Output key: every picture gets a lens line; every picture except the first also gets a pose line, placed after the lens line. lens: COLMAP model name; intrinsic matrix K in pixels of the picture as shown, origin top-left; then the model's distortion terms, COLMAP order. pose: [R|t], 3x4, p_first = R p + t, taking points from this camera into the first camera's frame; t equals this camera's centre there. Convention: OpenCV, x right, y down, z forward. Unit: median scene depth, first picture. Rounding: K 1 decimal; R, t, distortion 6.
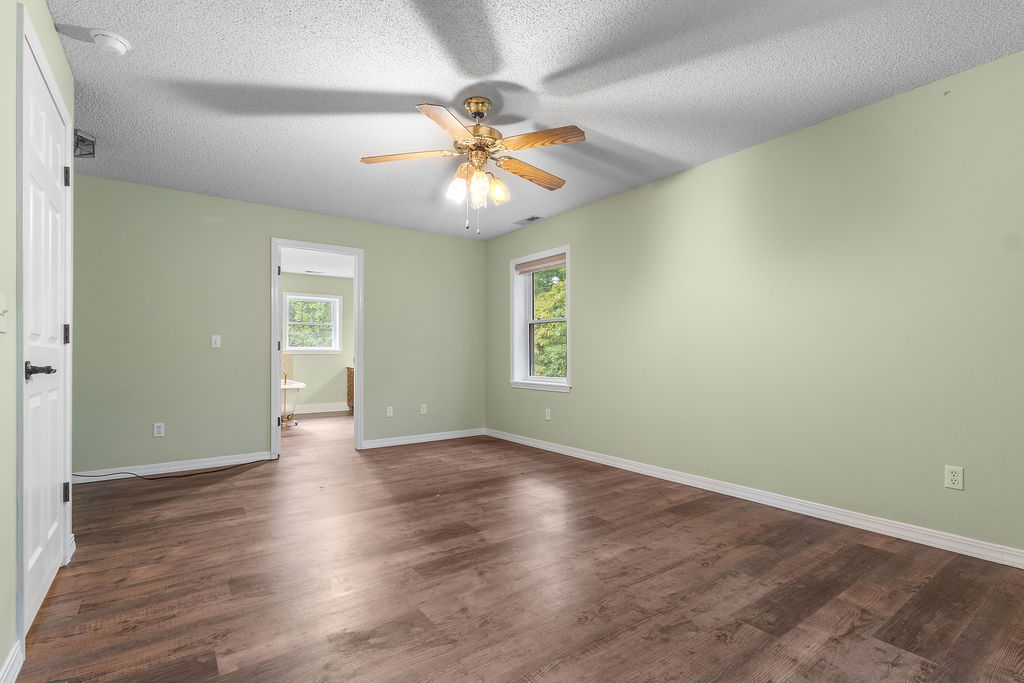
lens RADIAL K [[475.2, 0, 506.6], [0, 475.2, 346.4], [0, 0, 1]] dist [0.007469, -0.000872]
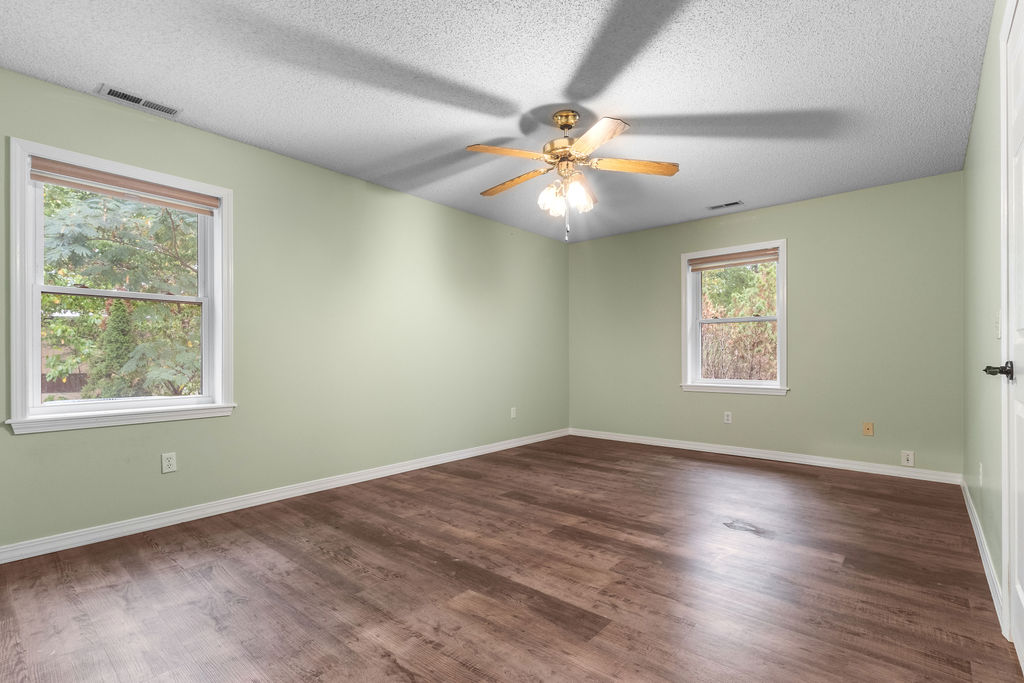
lens RADIAL K [[475.2, 0, 513.0], [0, 475.2, 350.5], [0, 0, 1]] dist [0.007469, -0.000872]
pose [[-0.233624, 0.014576, 0.972218, -1.133346], [-0.014640, 0.999722, -0.018506, 0.027637], [-0.972217, -0.018557, -0.233346, 1.467685]]
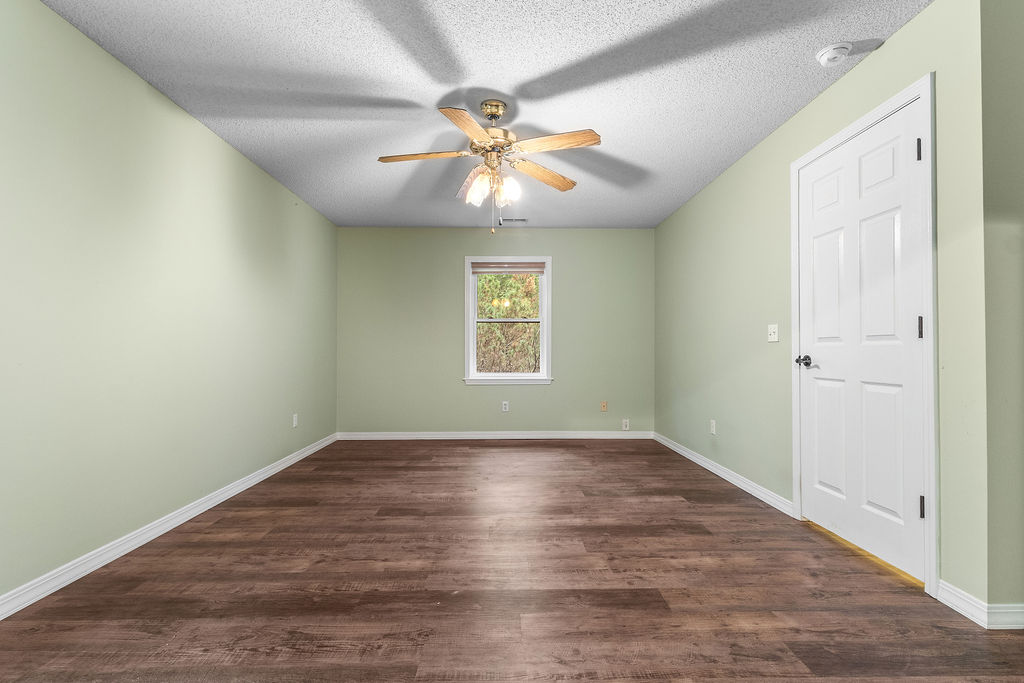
lens RADIAL K [[475.2, 0, 510.5], [0, 475.2, 343.1], [0, 0, 1]] dist [0.007469, -0.000872]
pose [[-0.823423, 0.012483, 0.567290, -0.722044], [-0.008717, 0.999362, -0.034643, 0.035920], [-0.567361, -0.033470, -0.822789, 1.961104]]
